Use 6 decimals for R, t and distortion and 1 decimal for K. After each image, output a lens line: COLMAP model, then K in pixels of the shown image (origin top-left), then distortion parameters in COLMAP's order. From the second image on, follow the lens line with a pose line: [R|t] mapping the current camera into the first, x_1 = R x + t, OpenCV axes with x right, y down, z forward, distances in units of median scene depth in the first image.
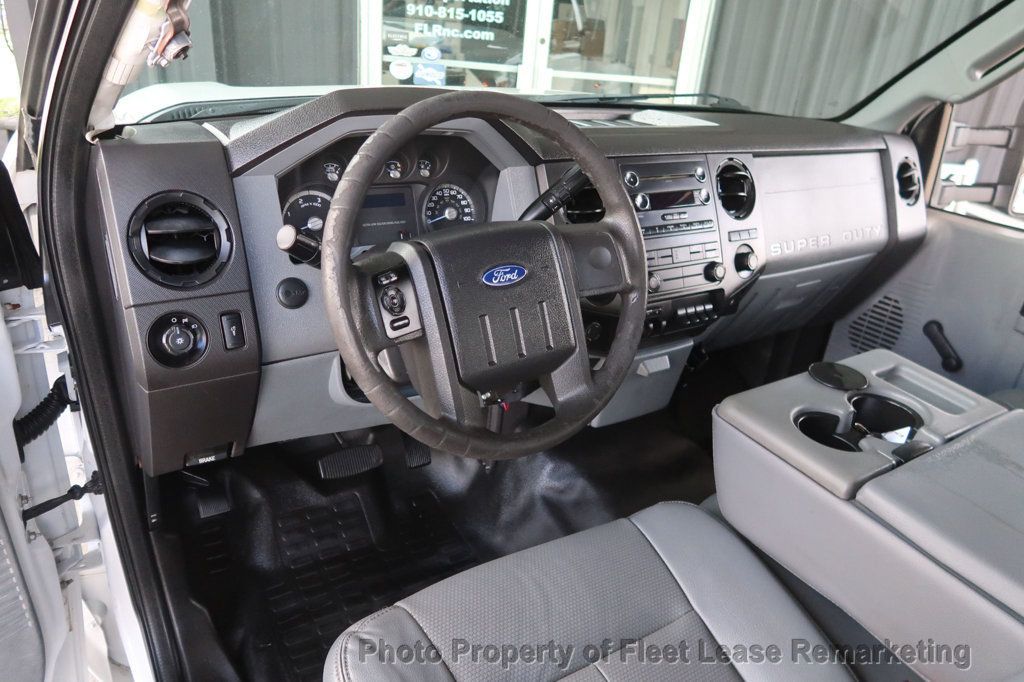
lens RADIAL K [[694.5, 0, 512.0], [0, 694.5, 341.0], [0, 0, 1]] dist [-0.003259, -0.001010]
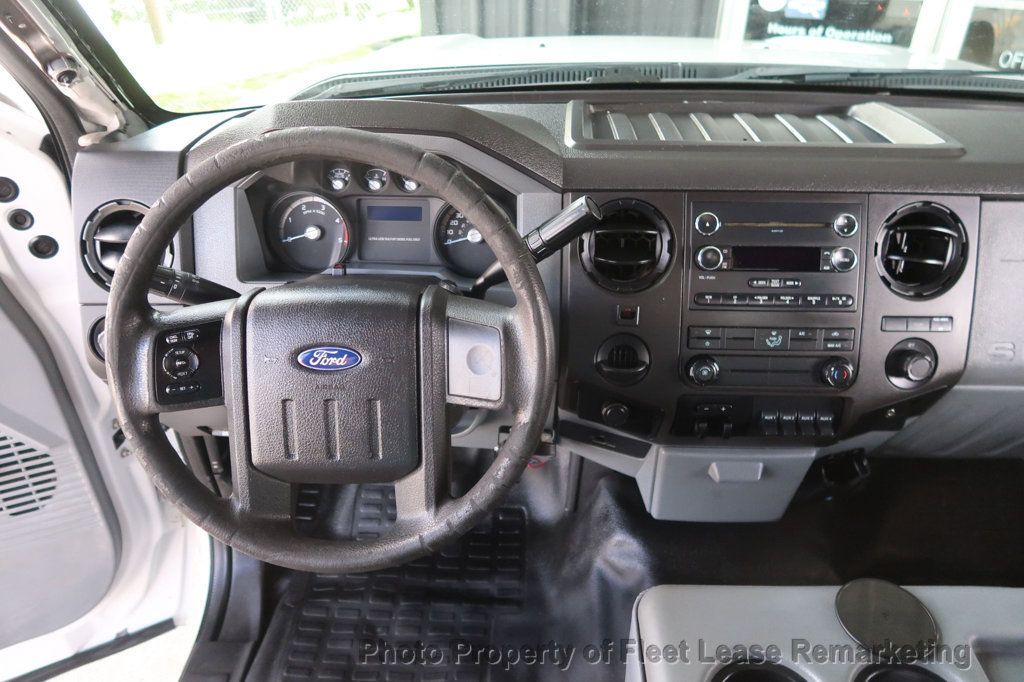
lens RADIAL K [[694.5, 0, 512.0], [0, 694.5, 341.0], [0, 0, 1]] dist [-0.003259, -0.001010]
pose [[0.831106, 0.230119, -0.506268, 0.358748], [-0.177029, 0.972488, 0.151418, -0.172482], [0.527184, -0.036220, 0.848979, 0.268095]]
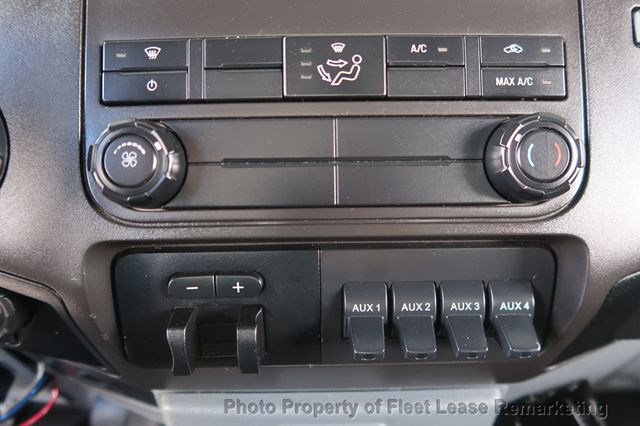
lens RADIAL K [[434.1, 0, 320.0], [0, 434.1, 213.0], [0, 0, 1]] dist [-0.003259, -0.001010]
pose [[0.851234, 0.101700, -0.514838, 0.304565], [-0.155464, 0.985875, -0.062298, -0.061561], [0.501230, 0.133069, 0.855021, 0.835227]]
